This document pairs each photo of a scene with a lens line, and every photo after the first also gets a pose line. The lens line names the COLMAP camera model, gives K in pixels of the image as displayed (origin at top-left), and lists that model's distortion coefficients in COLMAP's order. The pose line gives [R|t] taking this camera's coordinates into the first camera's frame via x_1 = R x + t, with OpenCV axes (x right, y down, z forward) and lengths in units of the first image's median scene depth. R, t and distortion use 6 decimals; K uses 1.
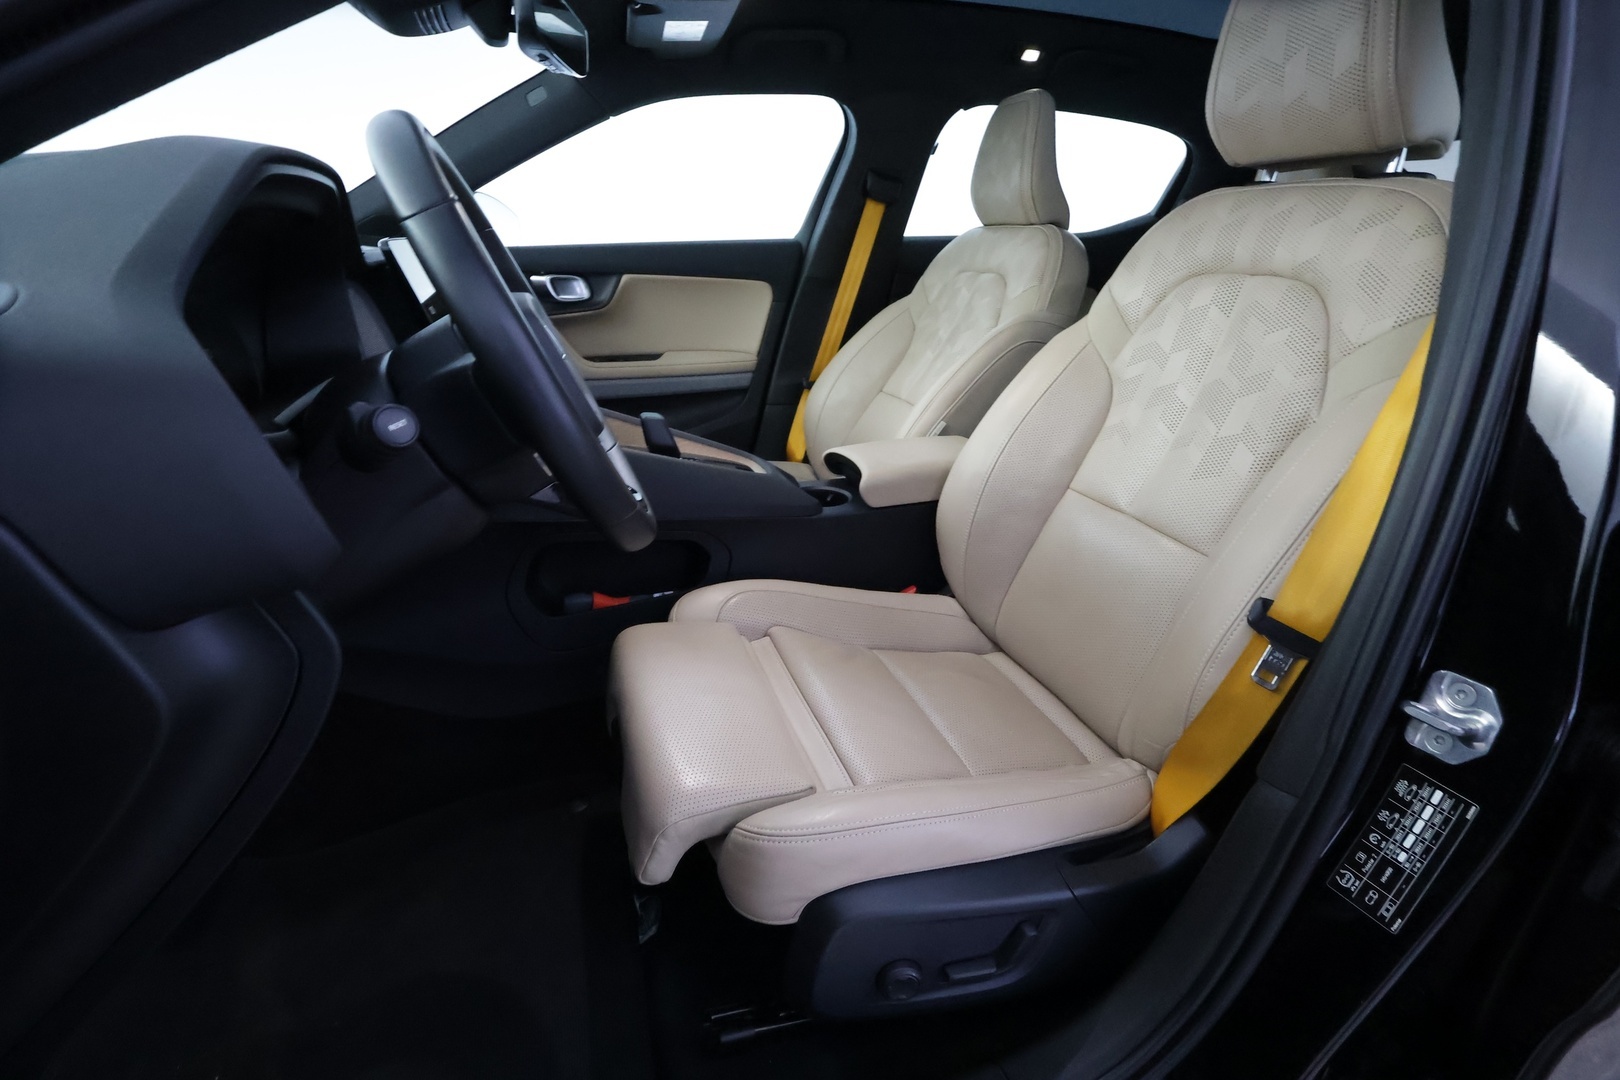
lens RADIAL K [[756.6, 0, 805.4], [0, 756.6, 537.4], [0, 0, 1]] dist [0.001089, 0.000418]
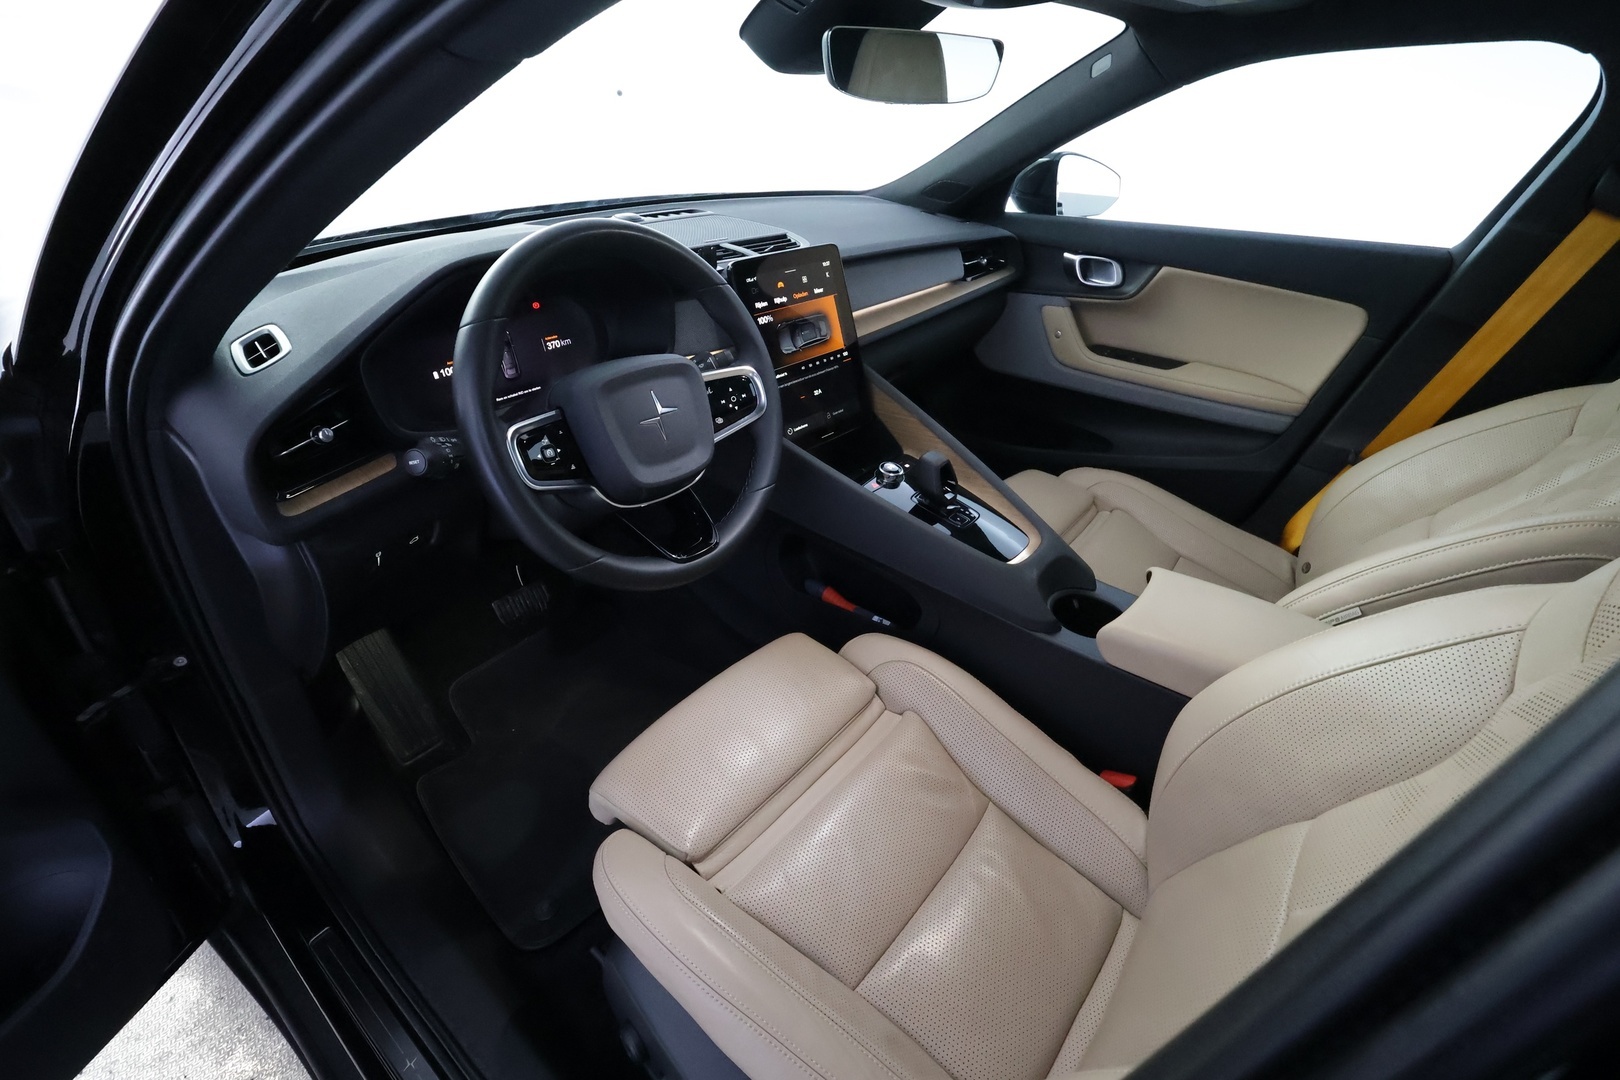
lens RADIAL K [[753.8, 0, 812.1], [0, 753.8, 536.0], [0, 0, 1]] dist [0.000663, 0.000328]
pose [[0.509438, 0.433914, -0.743096, 0.475561], [-0.313346, 0.897810, 0.309438, -0.314187], [0.801428, 0.075207, 0.593344, 0.294446]]
